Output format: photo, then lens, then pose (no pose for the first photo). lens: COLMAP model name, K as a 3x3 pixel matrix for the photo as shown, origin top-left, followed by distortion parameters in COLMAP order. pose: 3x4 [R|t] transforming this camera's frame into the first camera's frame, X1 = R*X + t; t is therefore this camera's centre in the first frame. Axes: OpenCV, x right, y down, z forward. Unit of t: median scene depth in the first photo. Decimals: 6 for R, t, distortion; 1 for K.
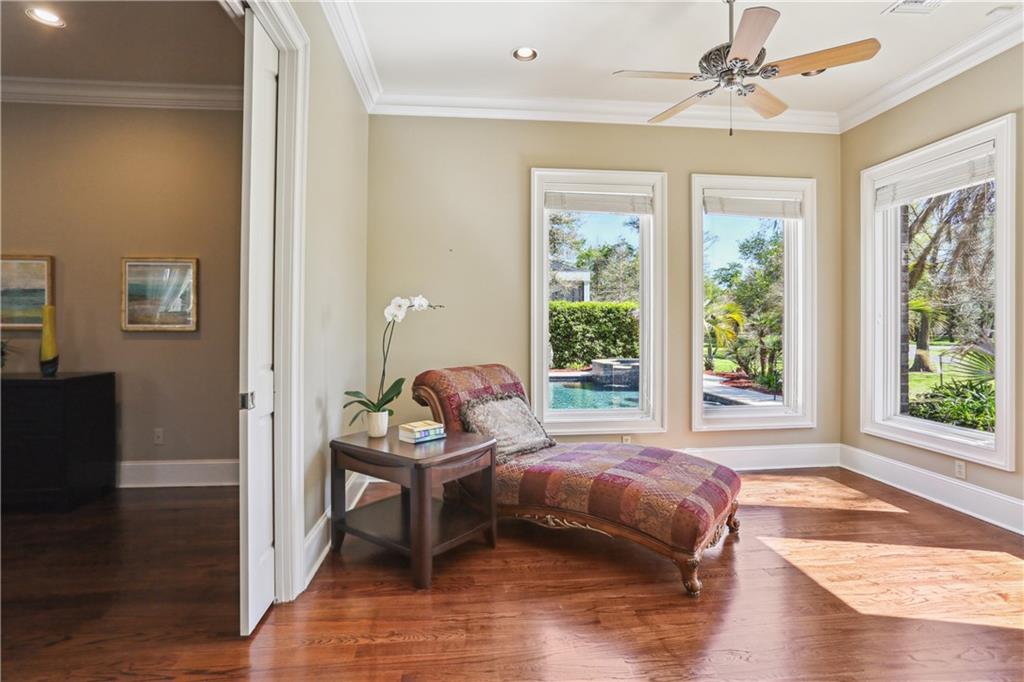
lens RADIAL K [[511.4, 0, 506.4], [0, 511.4, 323.4], [0, 0, 1]] dist [-0.041692, 0.014557]
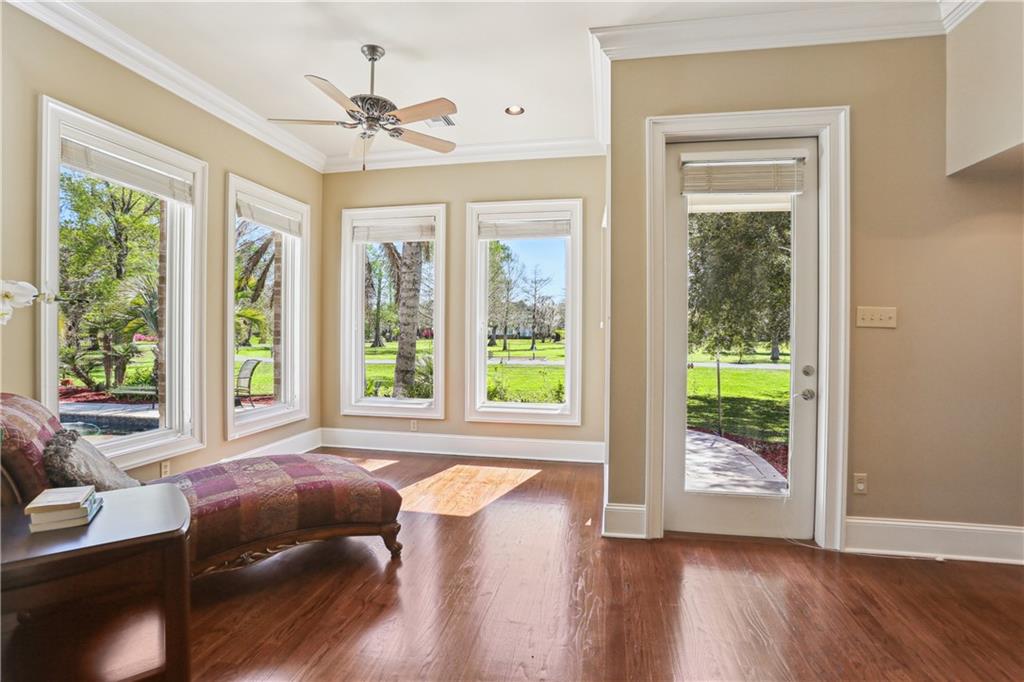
lens RADIAL K [[511.4, 0, 510.1], [0, 511.4, 334.2], [0, 0, 1]] dist [-0.041692, 0.014557]
pose [[0.274956, -0.005863, 0.961439, -0.414512], [-0.008222, 0.999930, 0.008450, -0.001722], [-0.961422, -0.010229, 0.274888, 0.233884]]
